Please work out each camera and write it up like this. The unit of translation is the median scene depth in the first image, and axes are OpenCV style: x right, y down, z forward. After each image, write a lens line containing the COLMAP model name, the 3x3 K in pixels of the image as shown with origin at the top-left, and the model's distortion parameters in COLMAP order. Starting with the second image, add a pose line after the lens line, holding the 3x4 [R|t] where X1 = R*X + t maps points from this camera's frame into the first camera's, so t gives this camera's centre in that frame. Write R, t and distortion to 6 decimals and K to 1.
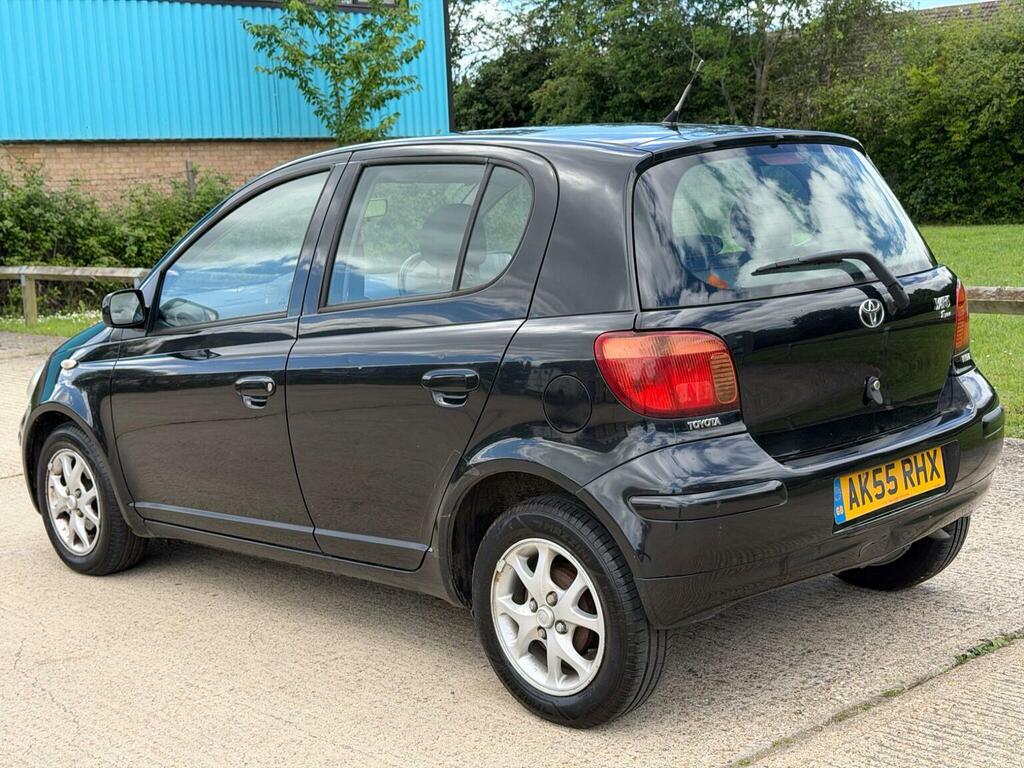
lens RADIAL K [[1427.2, 0, 512.0], [0, 1427.2, 384.0], [0, 0, 1]] dist [0.186003, -0.391693]
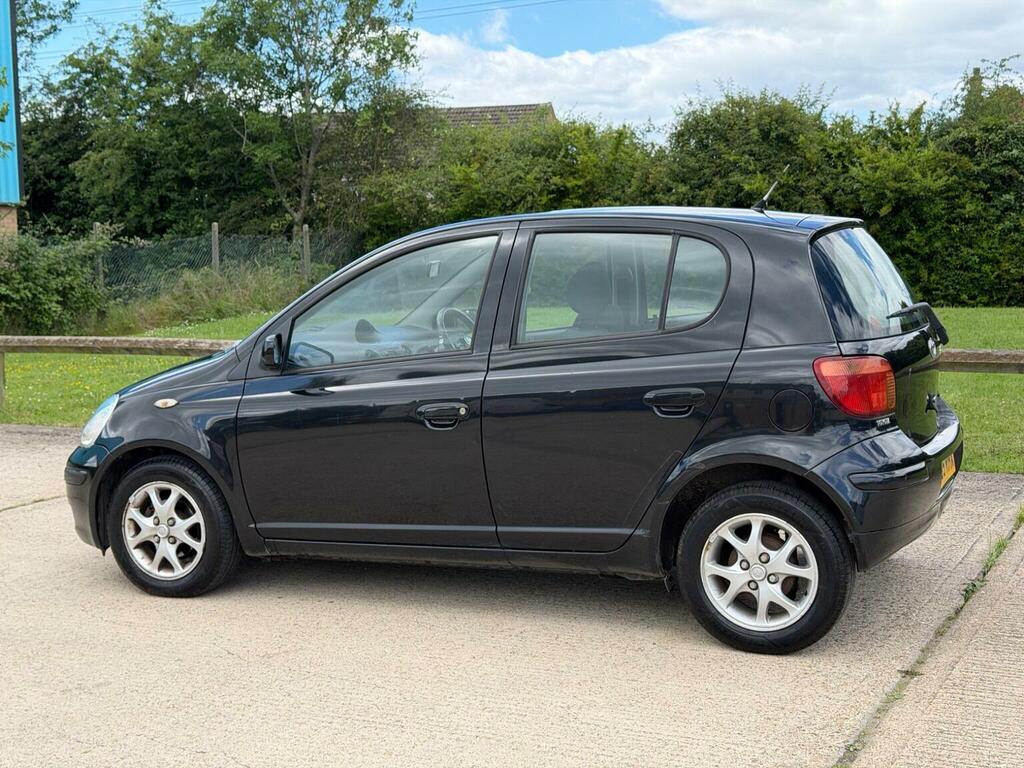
lens RADIAL K [[1427.2, 0, 512.0], [0, 1427.2, 384.0], [0, 0, 1]] dist [0.186003, -0.391693]
pose [[0.926406, -0.004896, 0.376493, -0.585216], [0.025882, 0.998378, -0.050704, 0.041648], [-0.375634, 0.056717, 0.925031, -0.137000]]
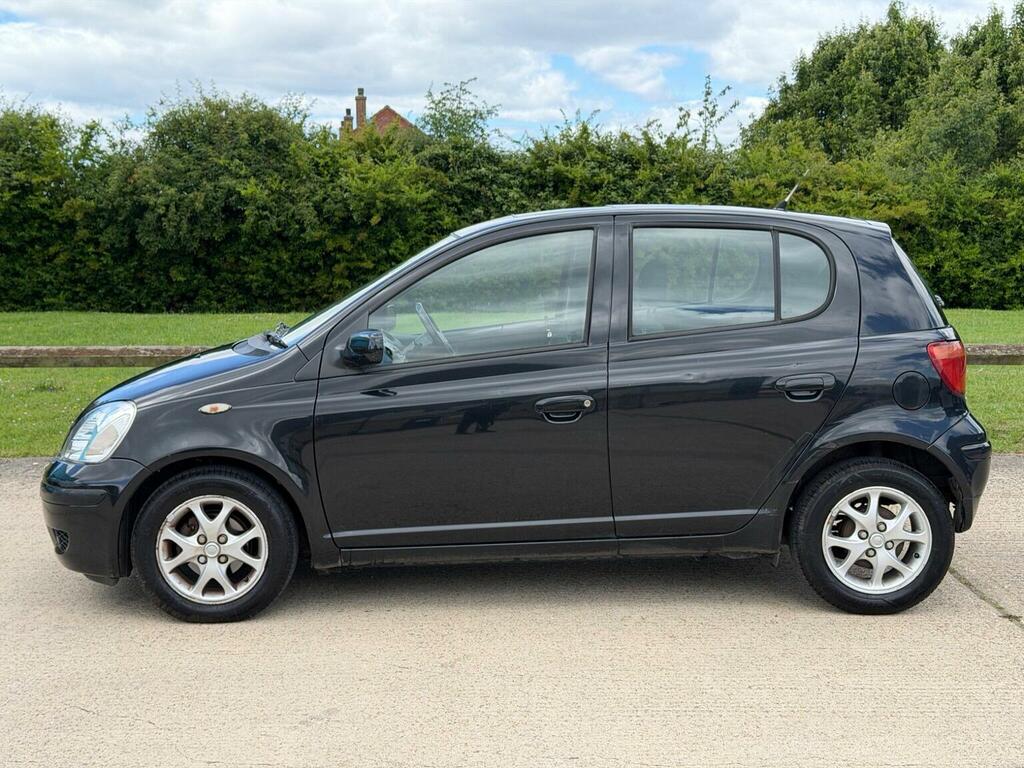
lens RADIAL K [[1427.2, 0, 512.0], [0, 1427.2, 384.0], [0, 0, 1]] dist [0.186003, -0.391693]
pose [[0.677457, -0.025024, 0.735137, -1.102000], [0.073803, 0.996690, -0.034084, 0.022414], [-0.731851, 0.077346, 0.677061, 0.224515]]
